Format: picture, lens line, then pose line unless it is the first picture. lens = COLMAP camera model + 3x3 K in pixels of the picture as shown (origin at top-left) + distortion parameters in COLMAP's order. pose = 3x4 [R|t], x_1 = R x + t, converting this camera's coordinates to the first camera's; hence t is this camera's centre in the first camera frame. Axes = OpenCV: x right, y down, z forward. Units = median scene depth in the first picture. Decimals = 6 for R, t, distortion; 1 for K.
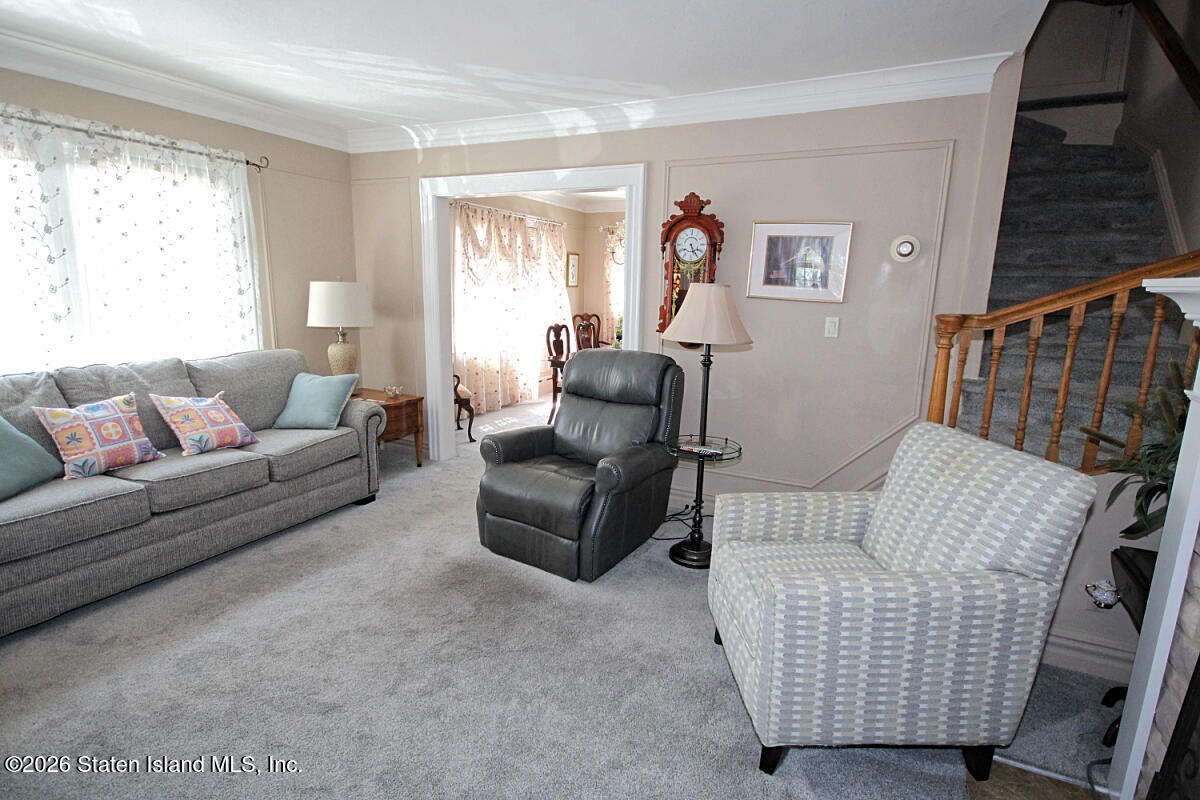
lens RADIAL K [[611.9, 0, 598.9], [0, 611.9, 403.0], [0, 0, 1]] dist [0.004021, -0.000490]
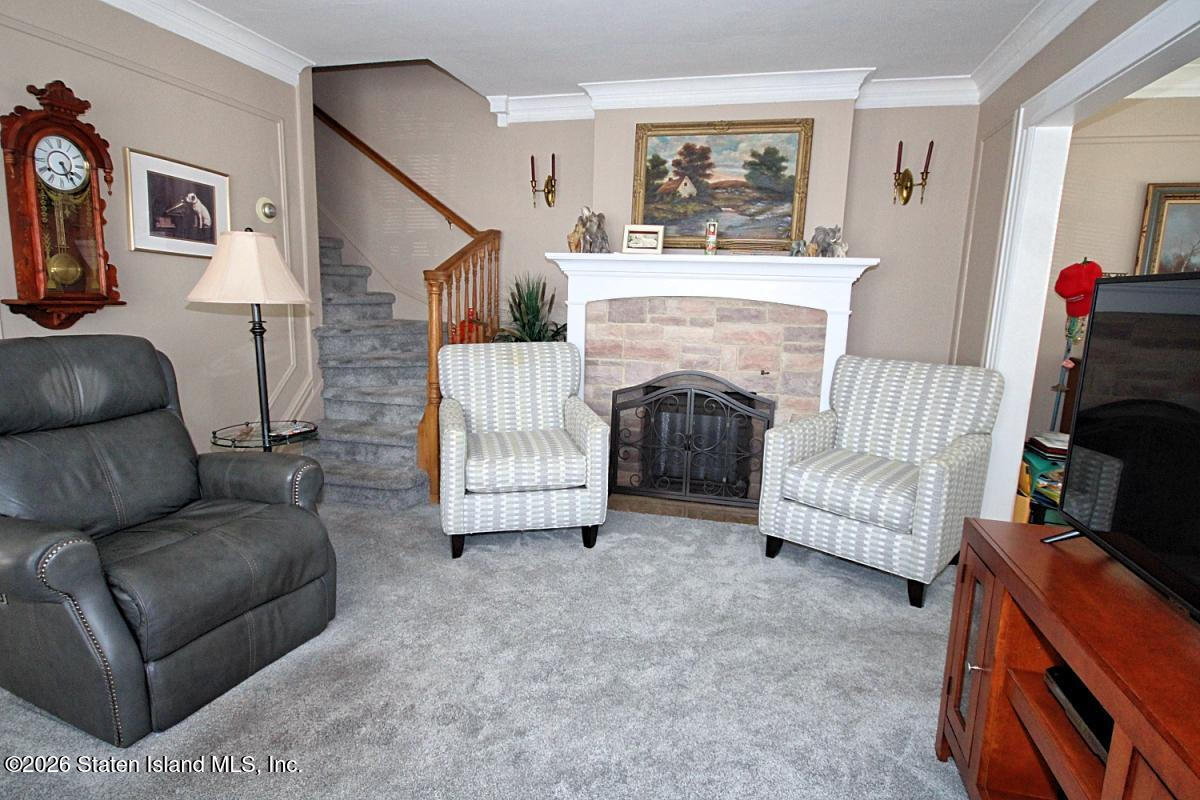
lens RADIAL K [[611.9, 0, 598.9], [0, 611.9, 403.0], [0, 0, 1]] dist [0.004021, -0.000490]
pose [[-0.208417, -0.205365, 0.956236, -0.648742], [0.153296, 0.958763, 0.239320, -0.088031], [-0.965952, 0.196465, -0.168341, 0.628294]]
